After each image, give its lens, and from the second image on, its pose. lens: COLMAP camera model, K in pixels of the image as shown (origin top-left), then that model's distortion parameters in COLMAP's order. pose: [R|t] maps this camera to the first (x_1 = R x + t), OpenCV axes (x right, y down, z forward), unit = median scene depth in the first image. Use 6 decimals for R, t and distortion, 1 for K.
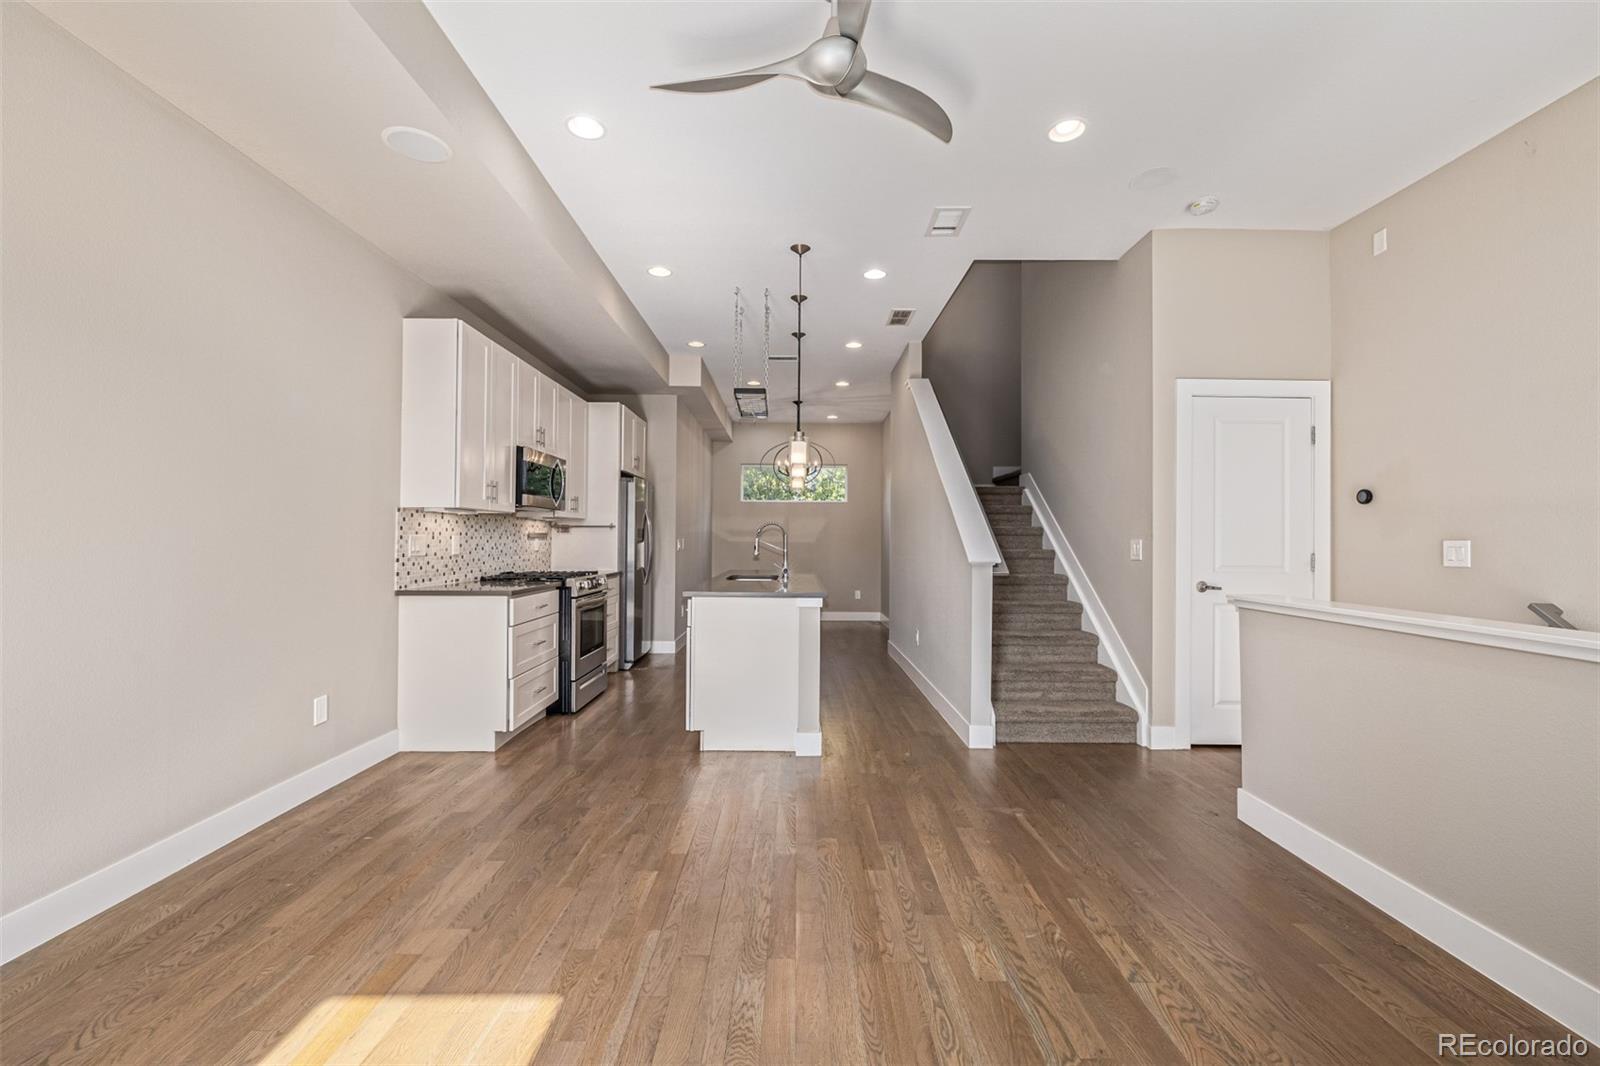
lens RADIAL K [[664.8, 0, 806.6], [0, 664.8, 530.7], [0, 0, 1]] dist [0.001053, -0.000061]
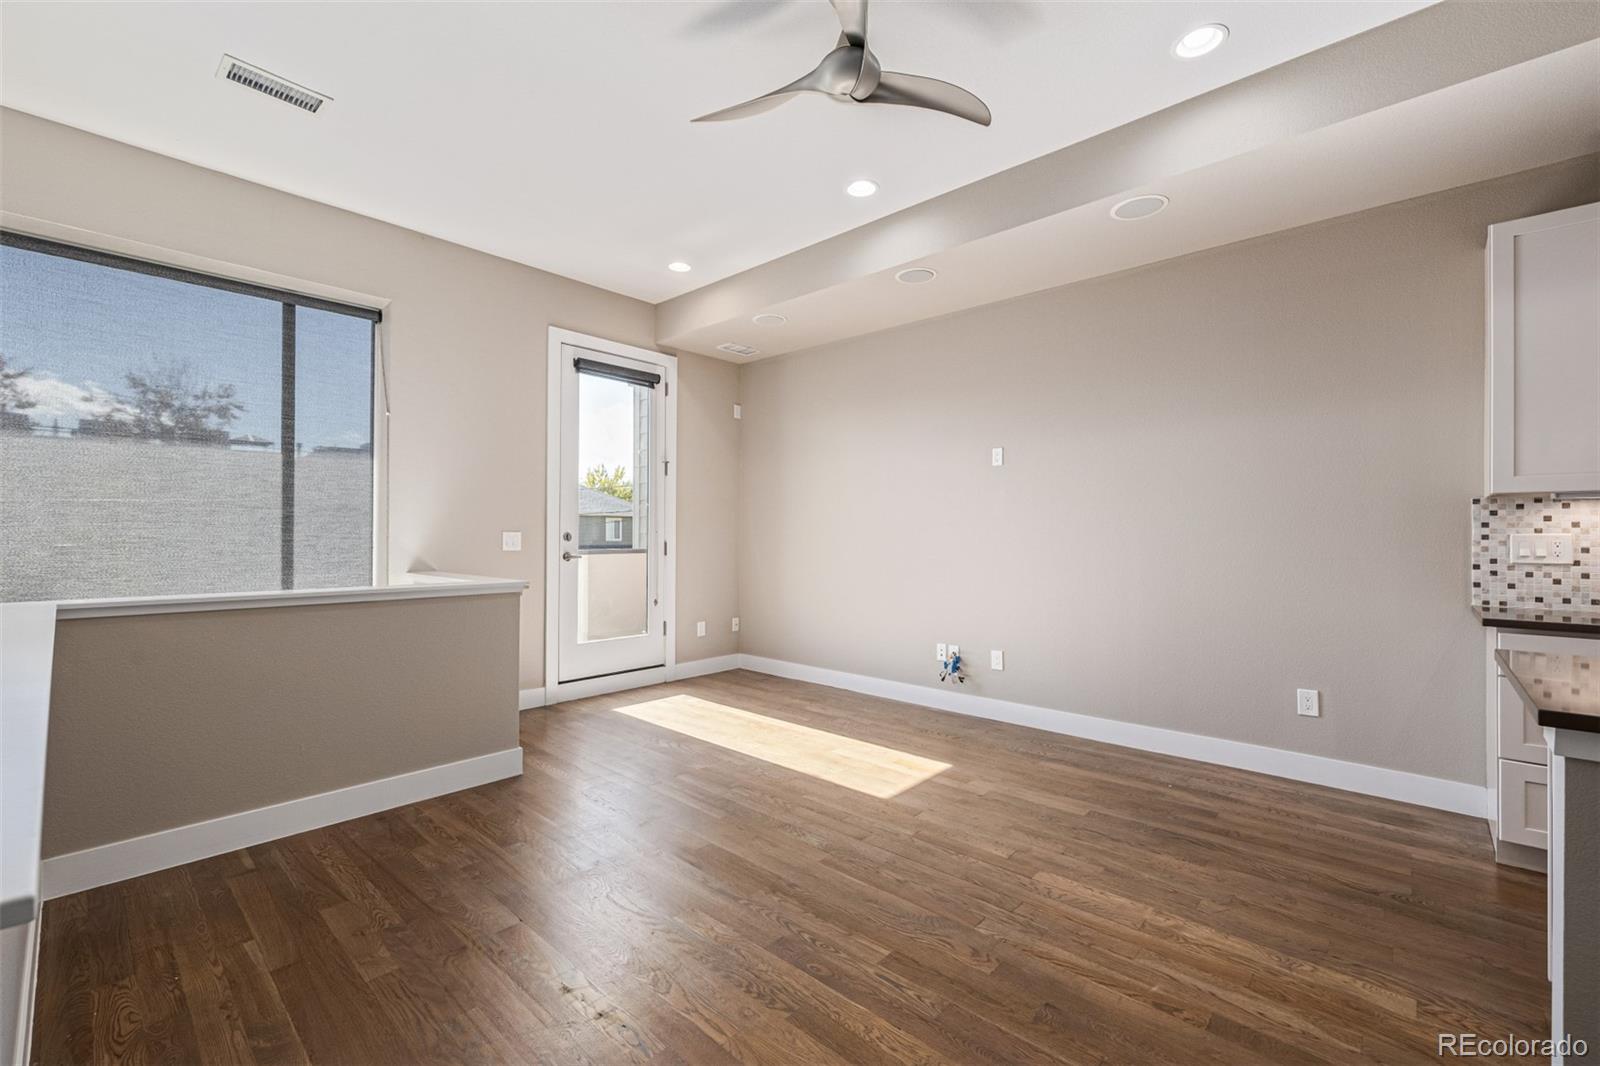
lens RADIAL K [[671.0, 0, 800.8], [0, 671.0, 534.3], [0, 0, 1]] dist [0.000252, -0.000183]
pose [[-0.685704, -0.010261, -0.727809, 0.459381], [0.002225, 0.999866, -0.016193, 0.016479], [0.727878, -0.012722, -0.685589, 0.902362]]
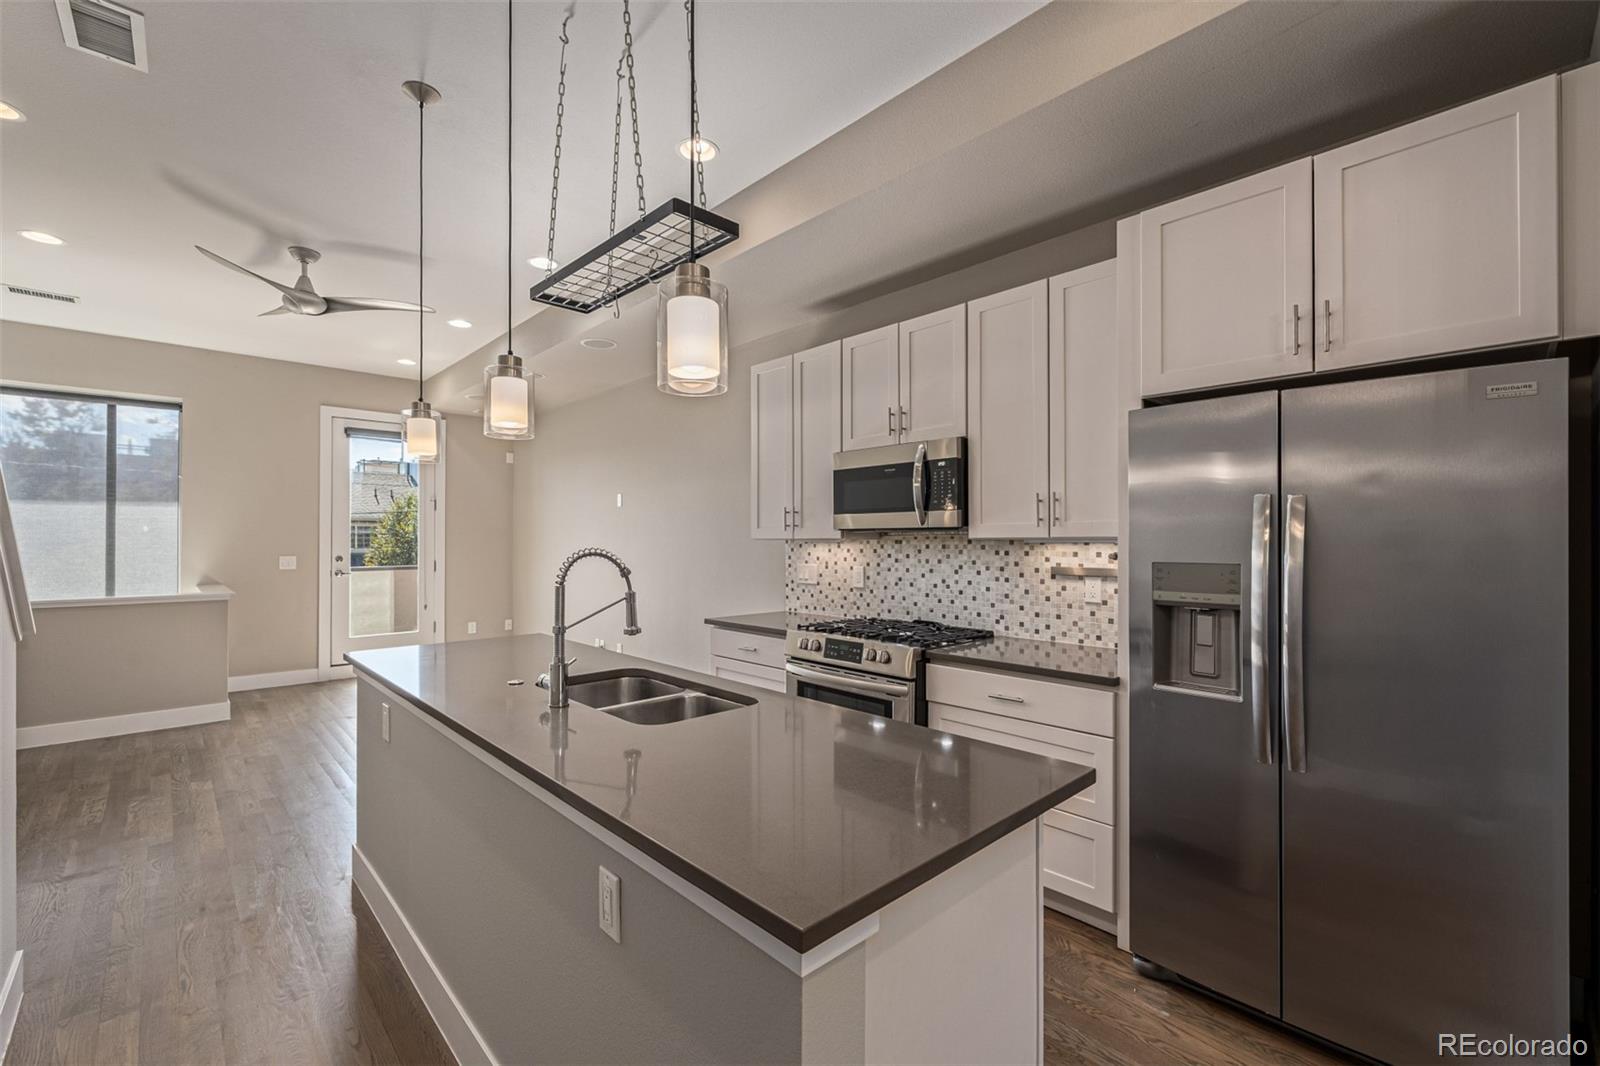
lens RADIAL K [[677.7, 0, 804.1], [0, 677.7, 542.5], [0, 0, 1]] dist [0.001272, 0.000096]
pose [[-0.736907, -0.003409, -0.675985, 0.150680], [0.004803, 0.999936, -0.010279, -0.016665], [0.675977, -0.010822, -0.736844, 1.769354]]
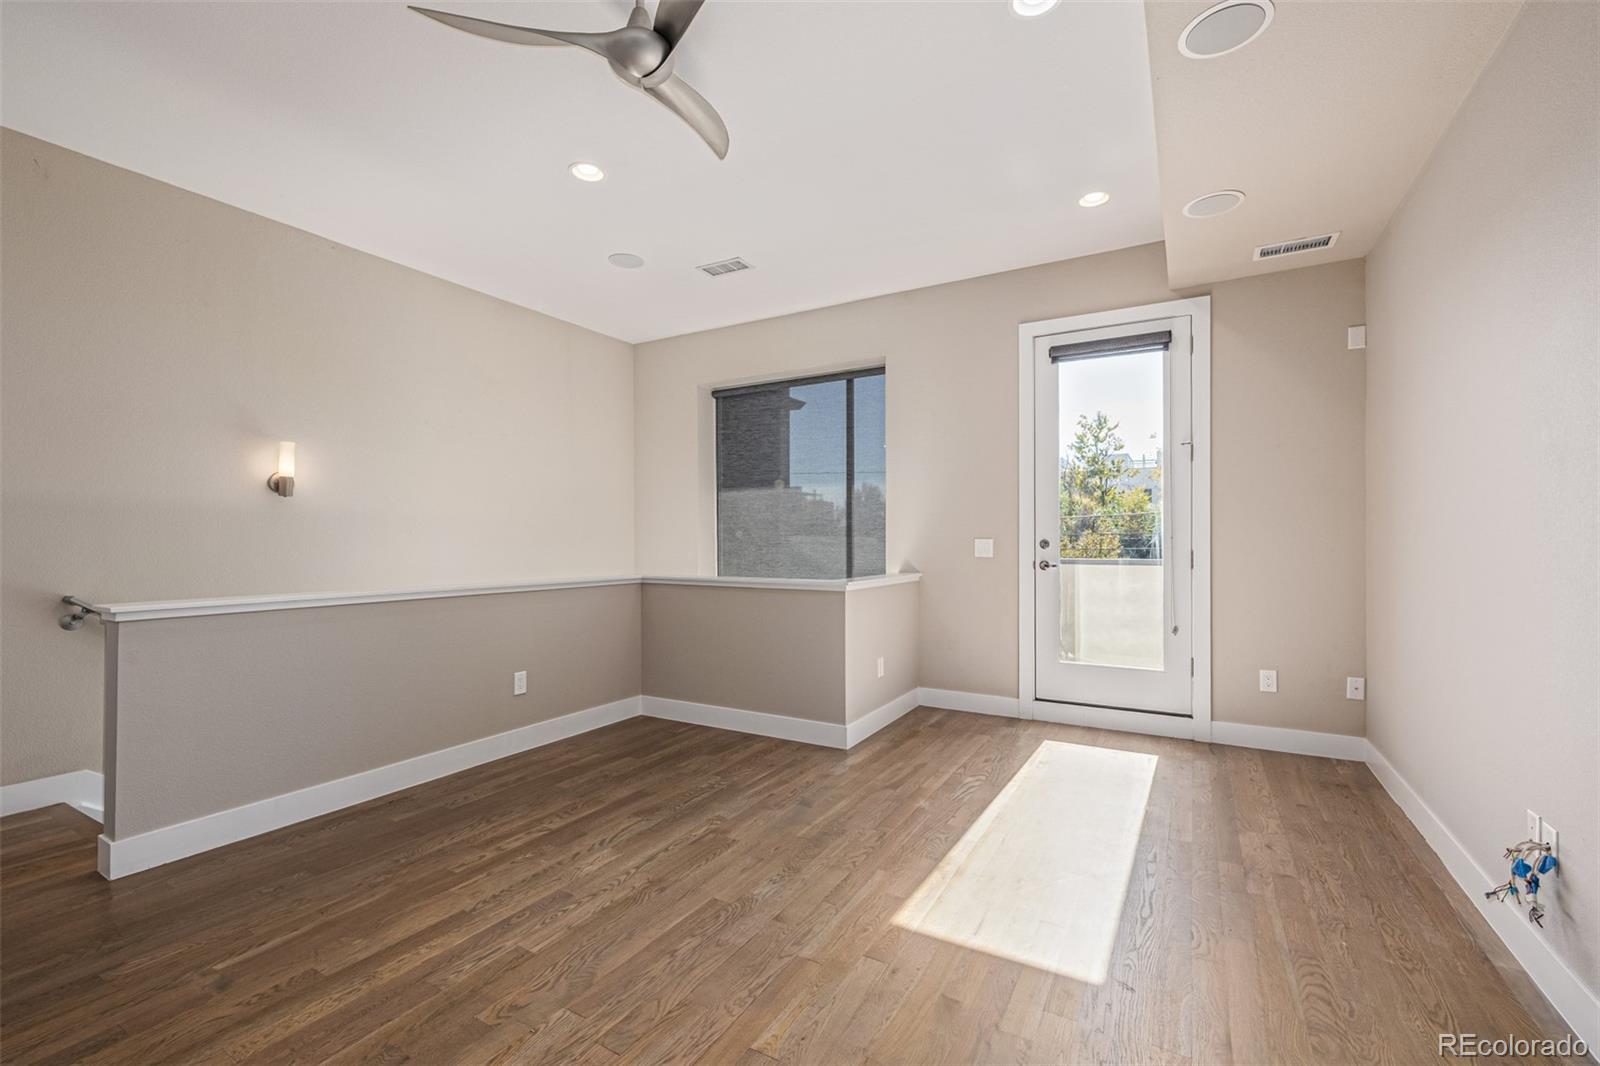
lens RADIAL K [[677.7, 0, 804.1], [0, 677.7, 542.5], [0, 0, 1]] dist [0.001272, 0.000096]
pose [[-0.859600, -0.007821, 0.510907, -0.368818], [-0.012473, 0.999906, -0.005679, 0.009735], [-0.510815, -0.011255, -0.859617, 0.943955]]
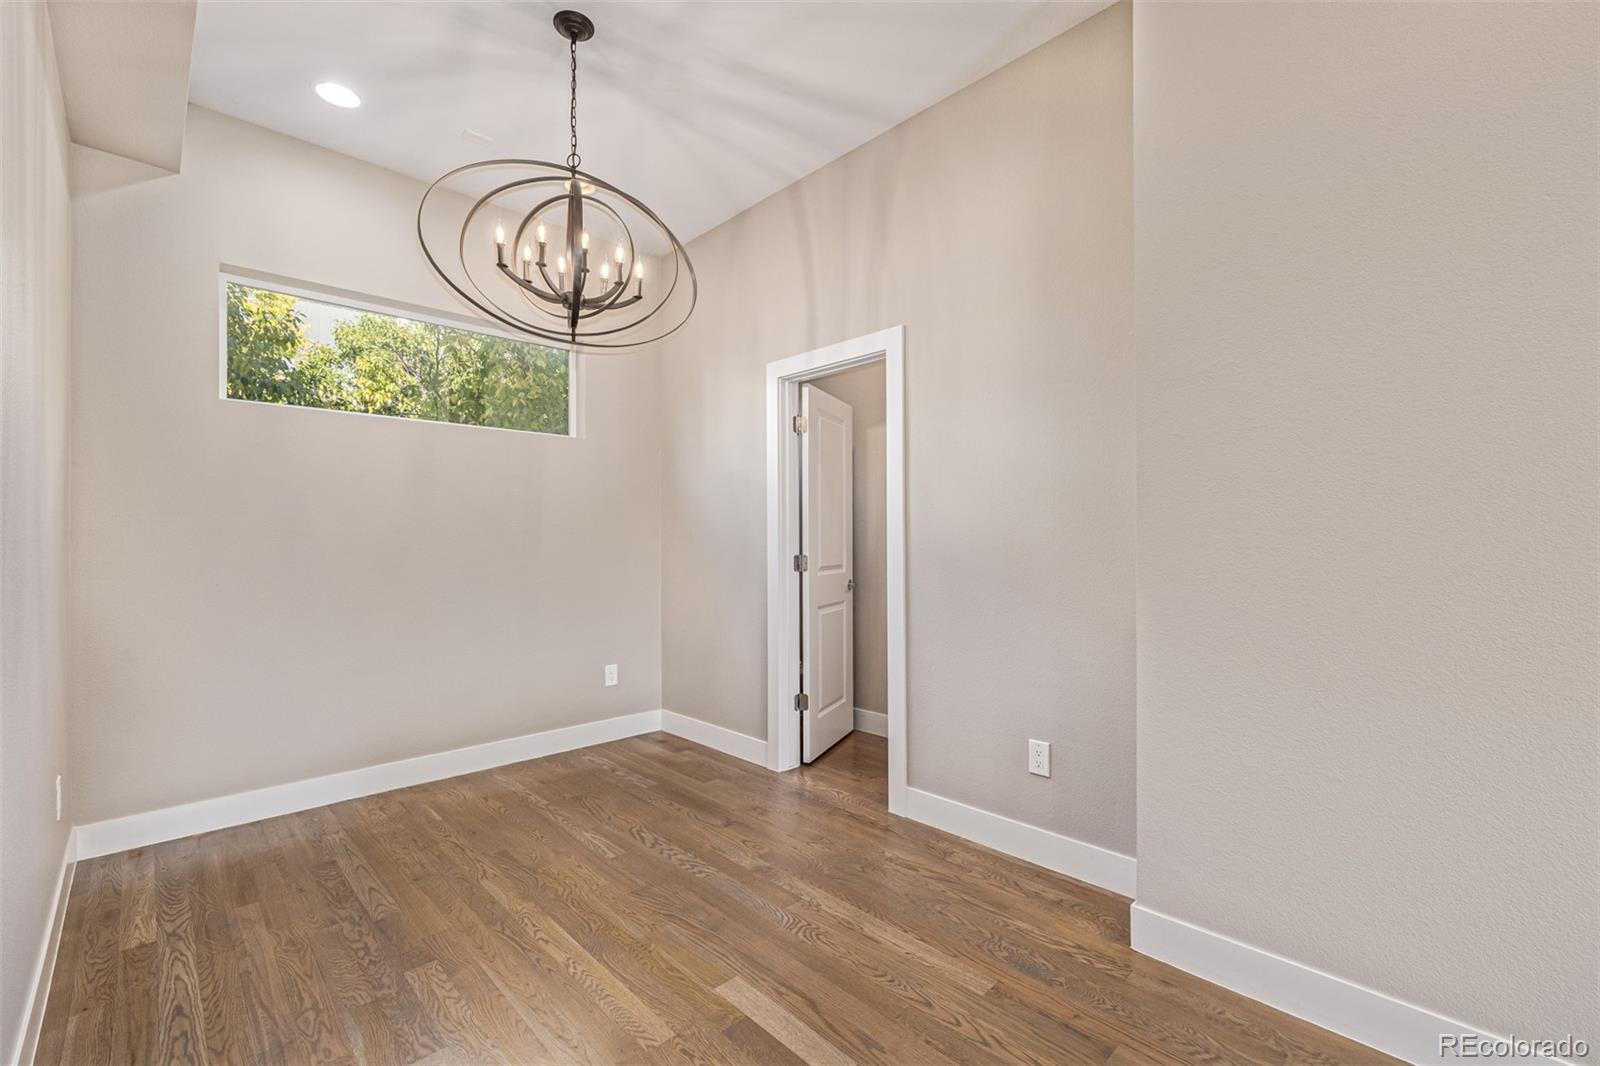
lens RADIAL K [[677.7, 0, 804.1], [0, 677.7, 542.5], [0, 0, 1]] dist [0.001272, 0.000096]
pose [[0.731724, -0.008940, 0.681542, -0.301110], [-0.006483, 0.999777, 0.020075, 0.021007], [-0.681570, -0.019108, 0.731503, 1.648843]]
